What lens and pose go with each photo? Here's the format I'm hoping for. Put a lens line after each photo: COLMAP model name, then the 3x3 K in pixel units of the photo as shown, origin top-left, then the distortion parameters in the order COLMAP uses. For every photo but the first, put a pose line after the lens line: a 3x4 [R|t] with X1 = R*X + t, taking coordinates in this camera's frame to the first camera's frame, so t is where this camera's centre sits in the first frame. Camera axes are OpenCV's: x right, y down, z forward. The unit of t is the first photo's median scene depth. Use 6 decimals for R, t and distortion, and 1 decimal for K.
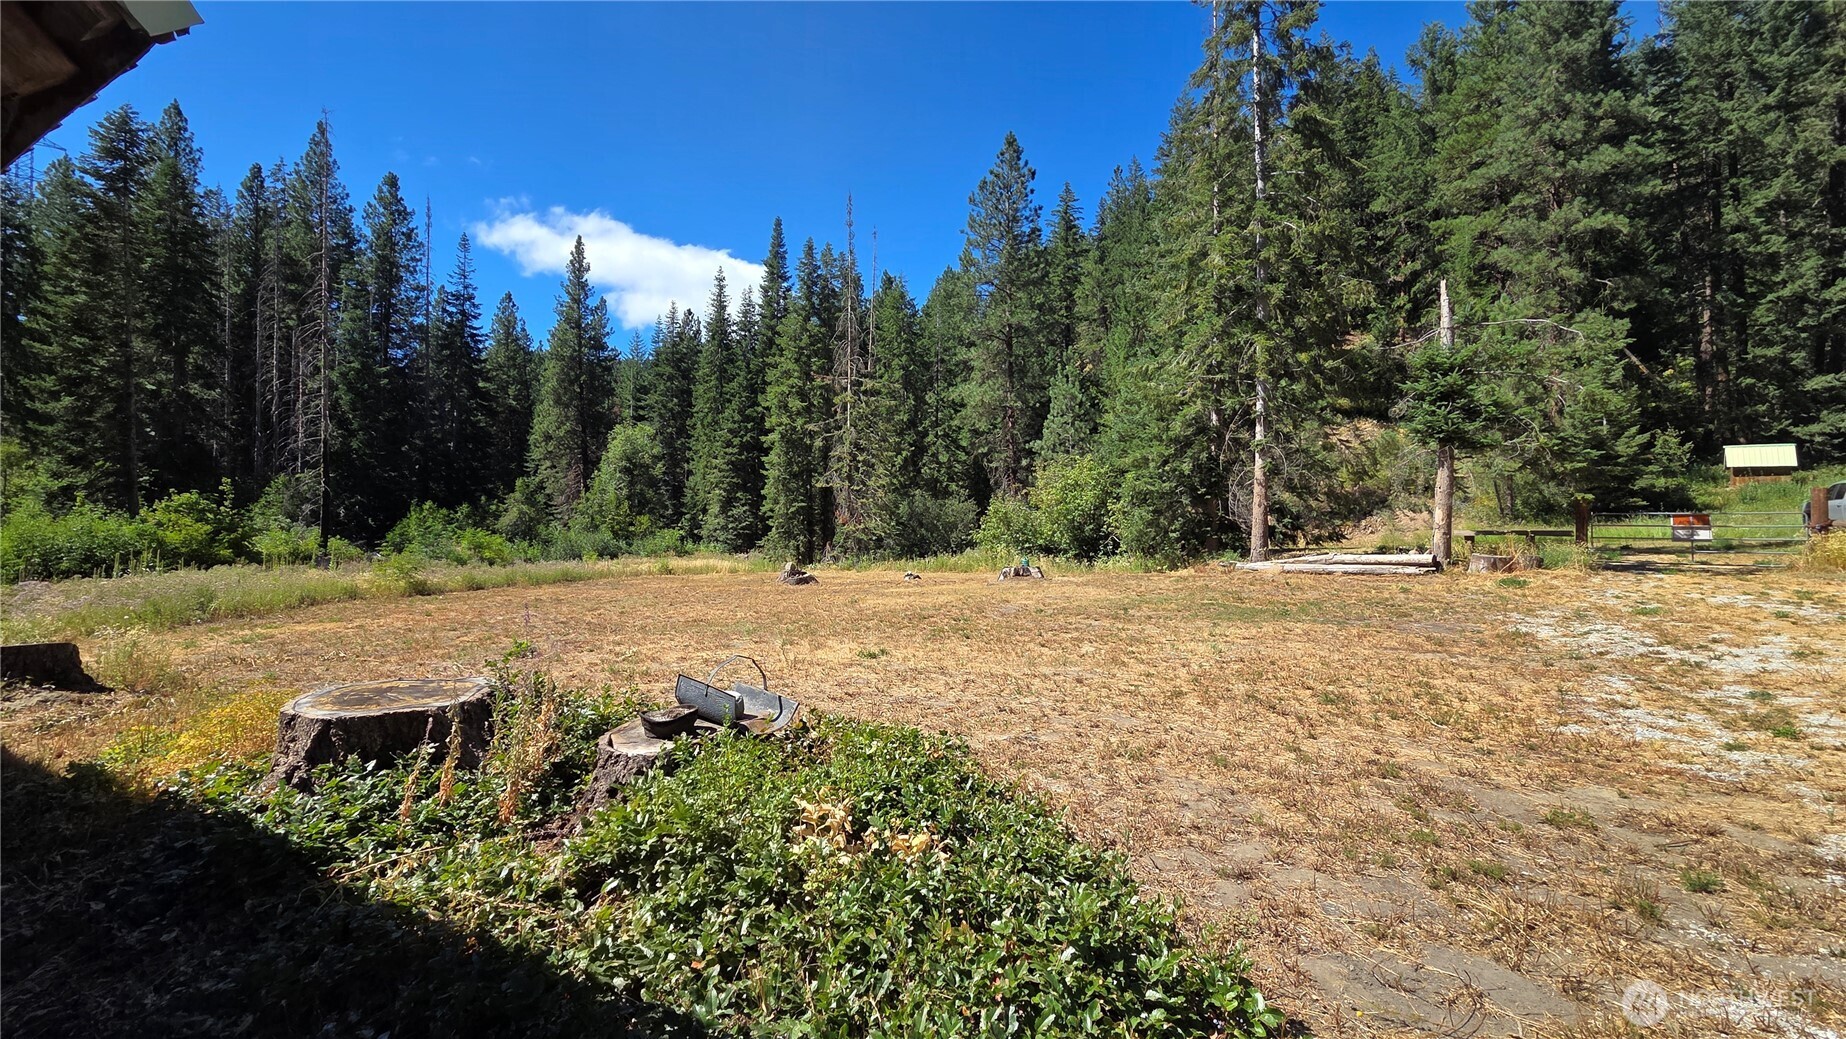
lens RADIAL K [[733.8, 0, 917.6], [0, 733.8, 504.6], [0, 0, 1]] dist [-0.000745, -0.000172]
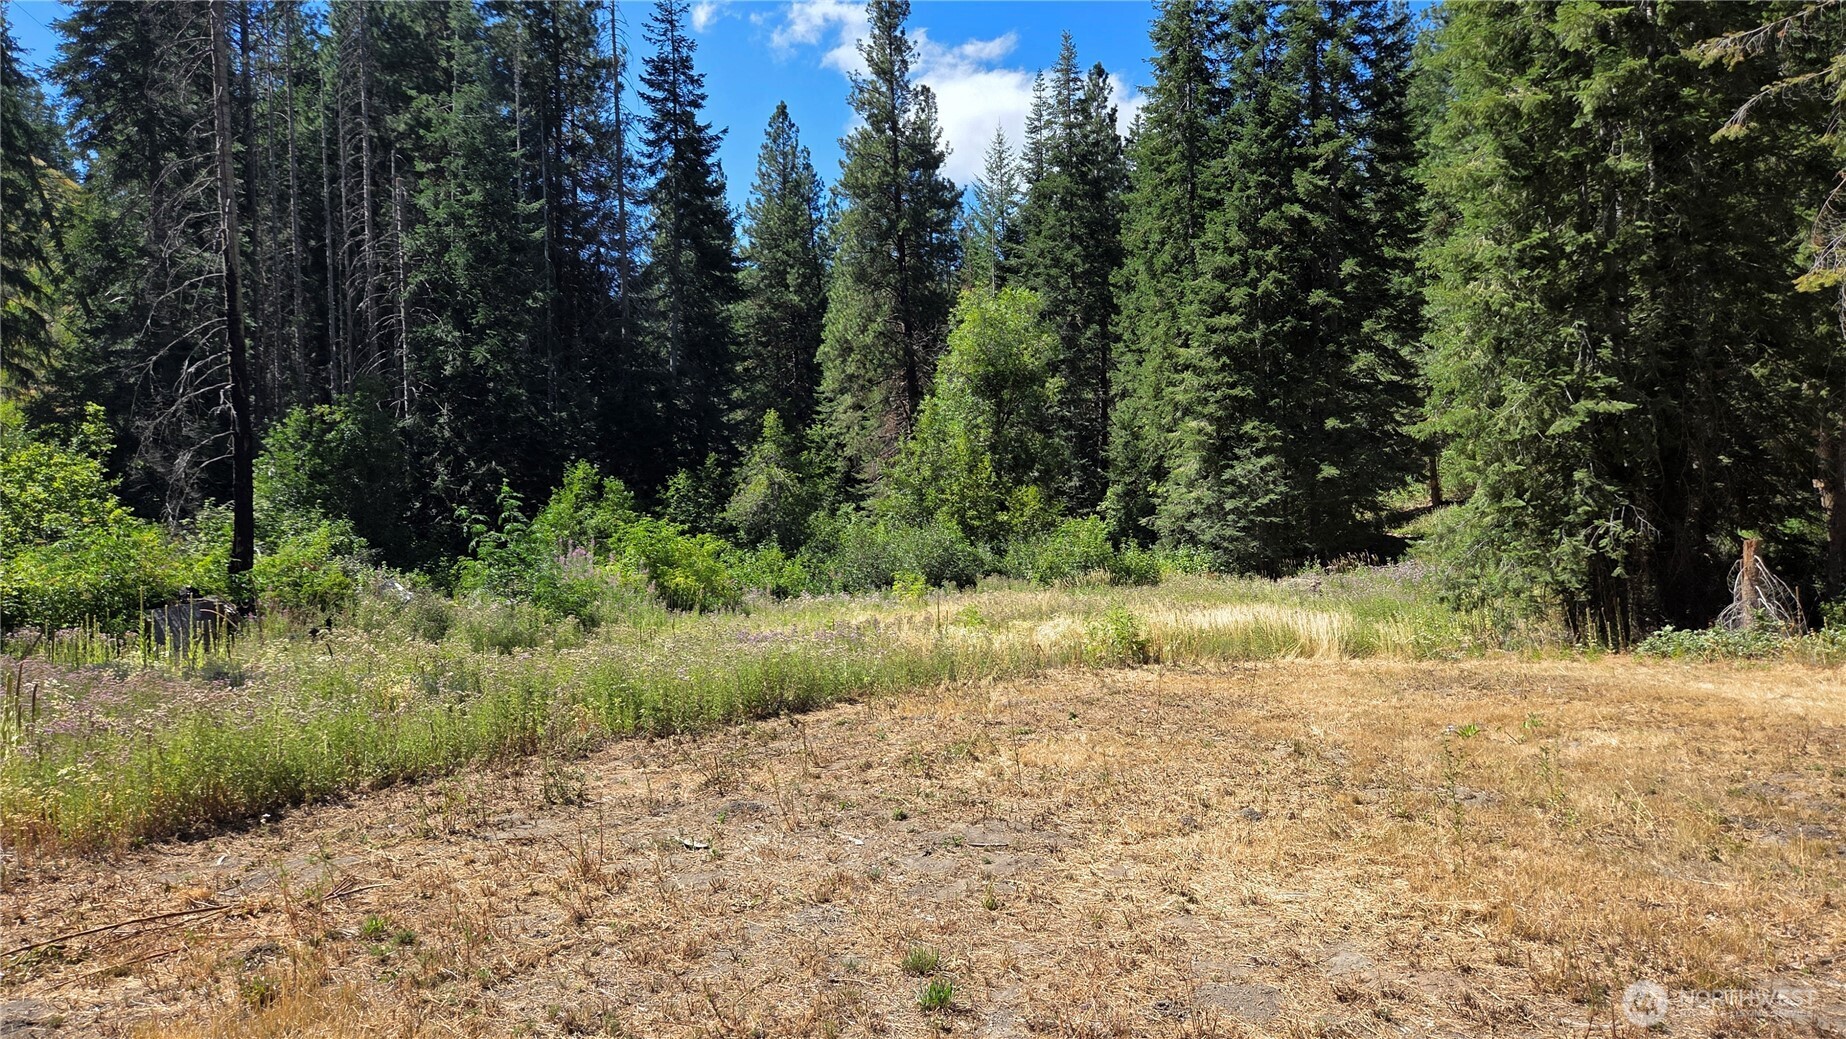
lens RADIAL K [[1201.7, 0, 922.2], [0, 1201.7, 518.9], [0, 0, 1]] dist [-0.004062, -0.010442]
pose [[0.907666, -0.016489, -0.419369, -0.100373], [0.029123, 0.999294, 0.023742, 0.011934], [0.418681, -0.033763, 0.907506, 0.249576]]
